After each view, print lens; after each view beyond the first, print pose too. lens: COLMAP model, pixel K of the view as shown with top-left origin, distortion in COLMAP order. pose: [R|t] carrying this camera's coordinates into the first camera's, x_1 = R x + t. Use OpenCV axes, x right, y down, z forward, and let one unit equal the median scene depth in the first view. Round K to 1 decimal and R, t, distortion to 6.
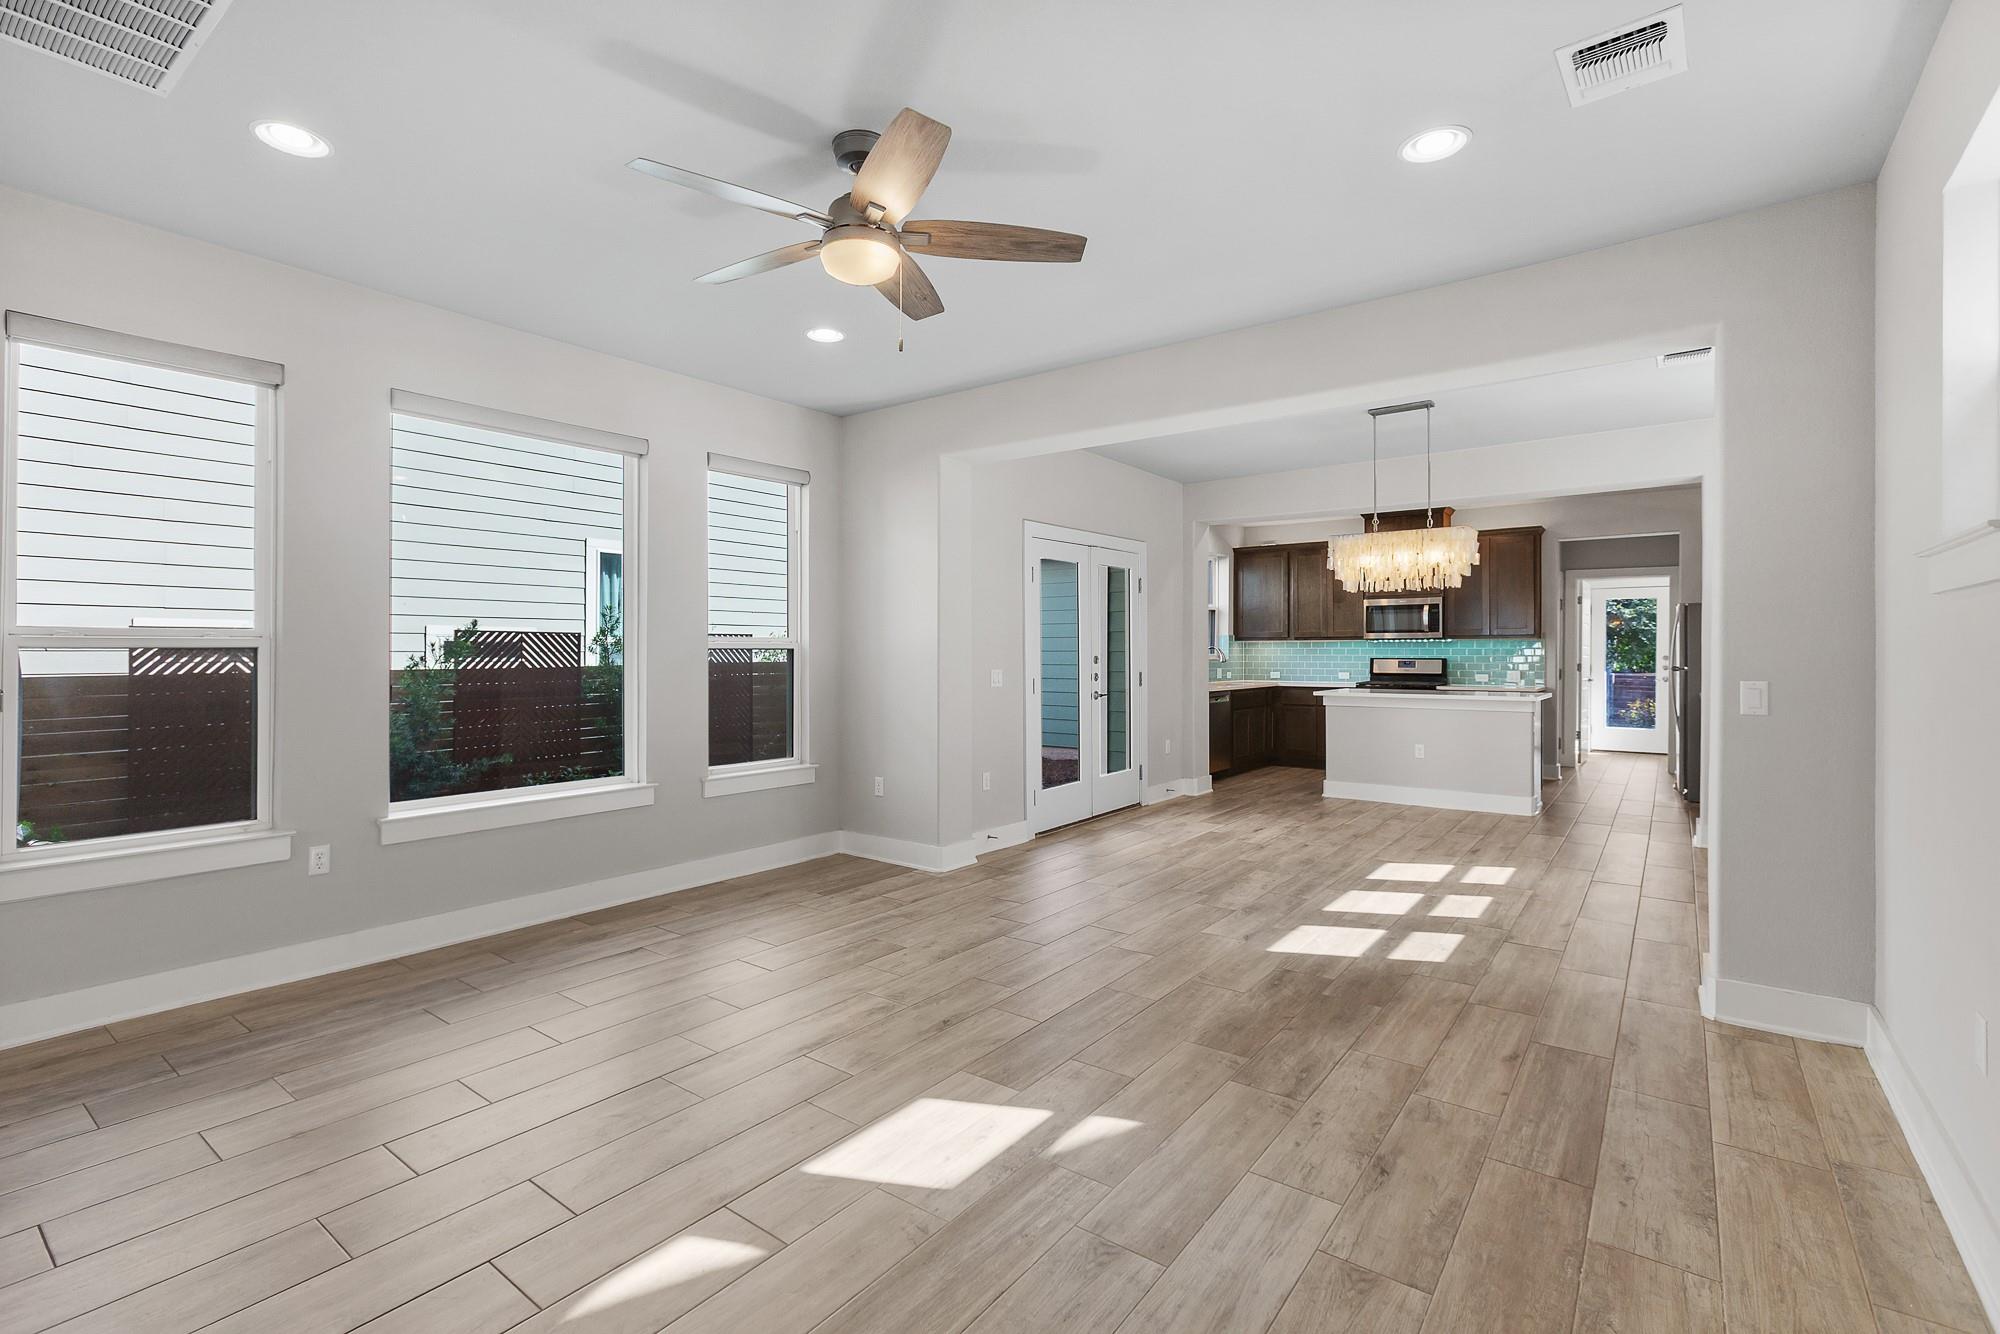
lens RADIAL K [[915.9, 0, 989.5], [0, 915.9, 667.3], [0, 0, 1]] dist [-0.000781, 0.000104]
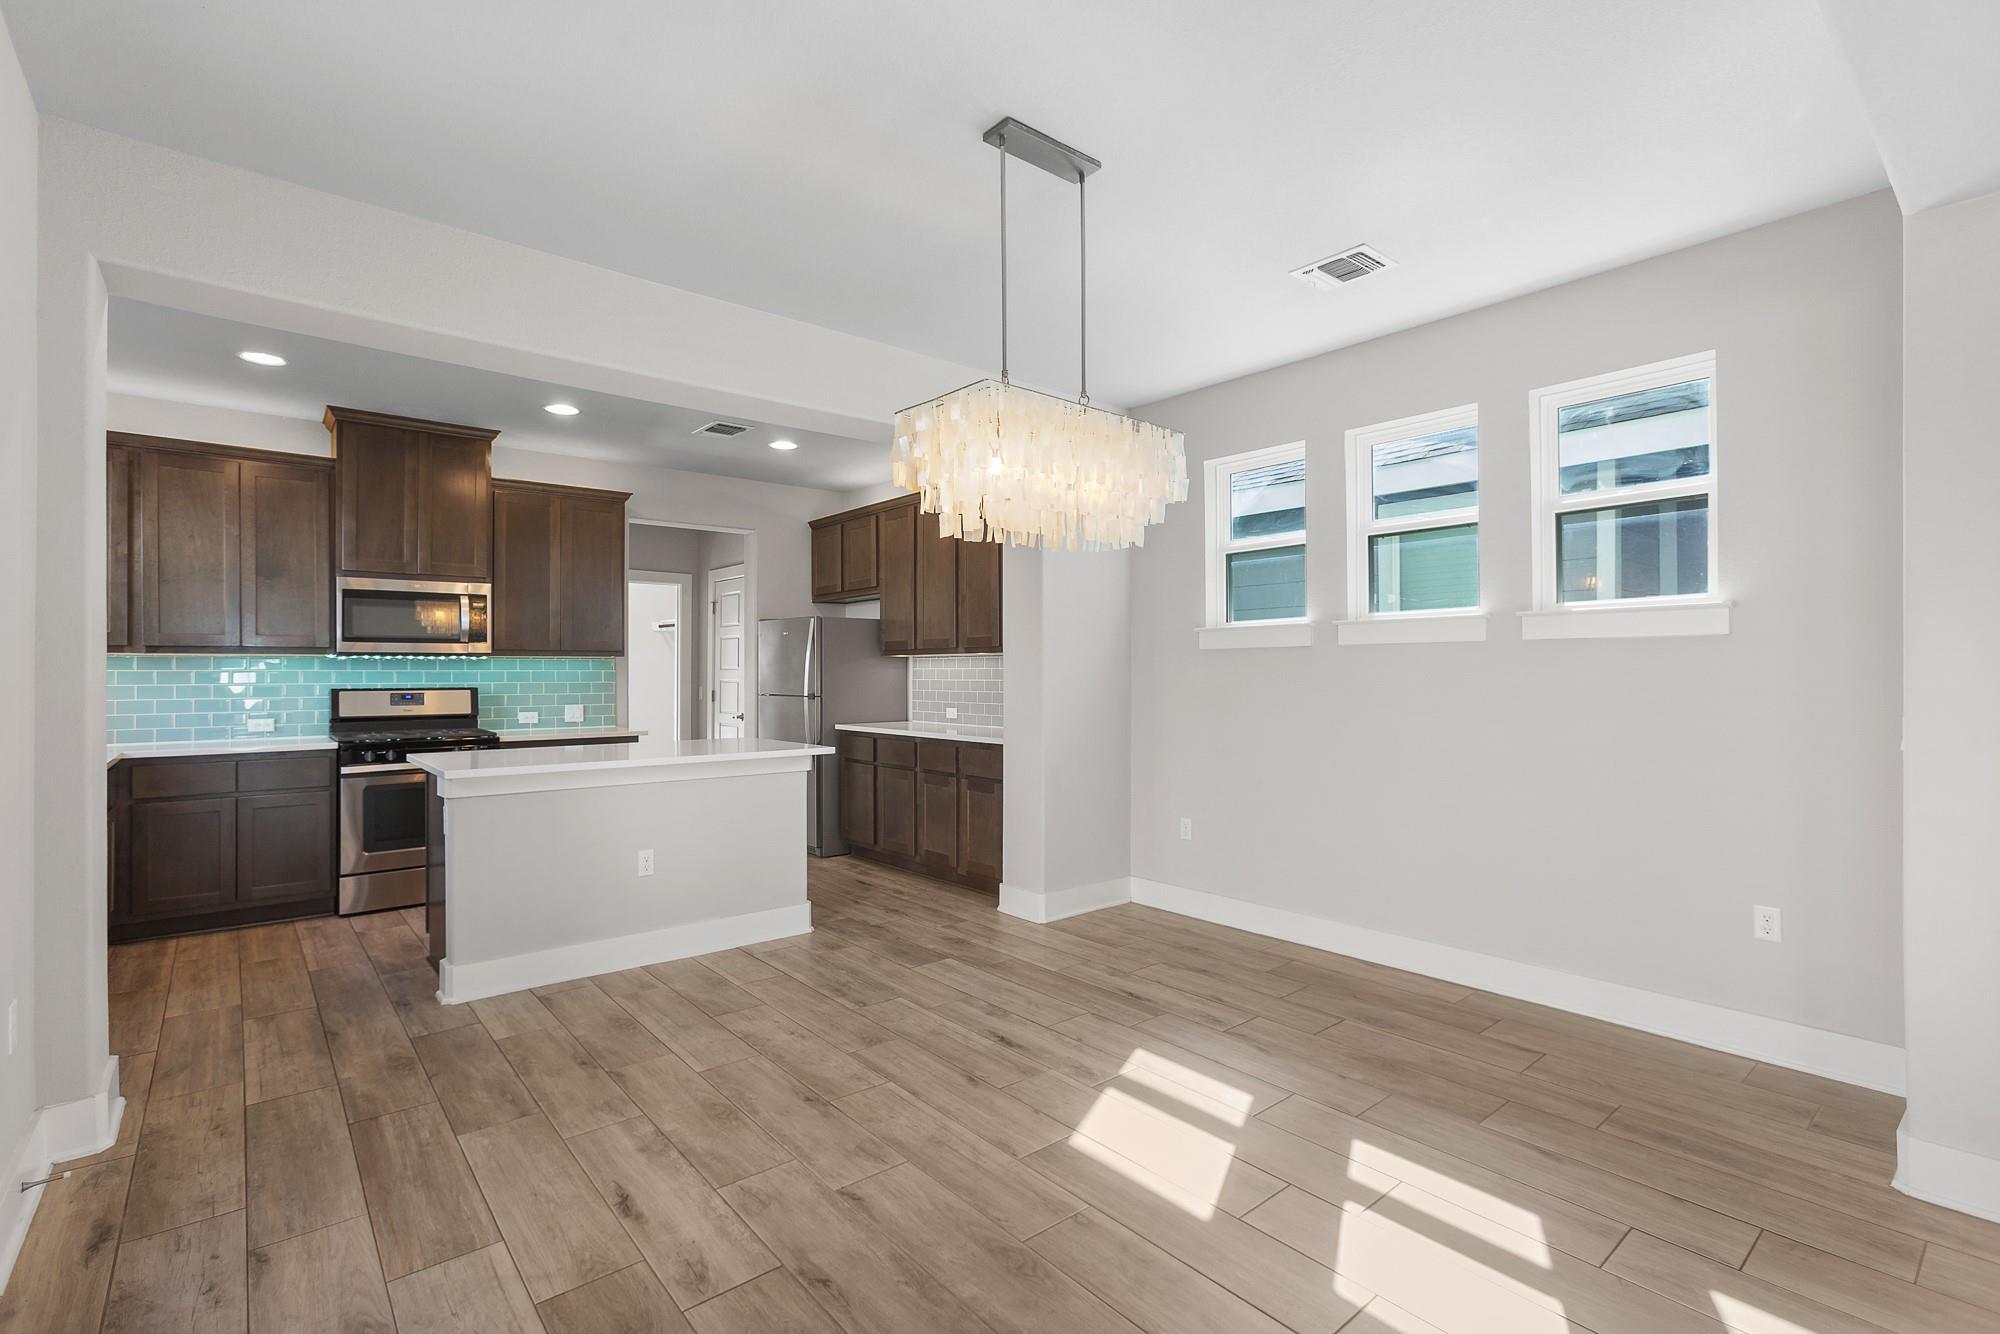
lens RADIAL K [[915.9, 0, 989.5], [0, 915.9, 667.3], [0, 0, 1]] dist [-0.000781, 0.000104]
pose [[0.227524, 0.002916, 0.973768, -0.008172], [0.016512, 0.999840, -0.006852, -0.014061], [-0.973632, 0.017638, 0.227439, 0.565295]]
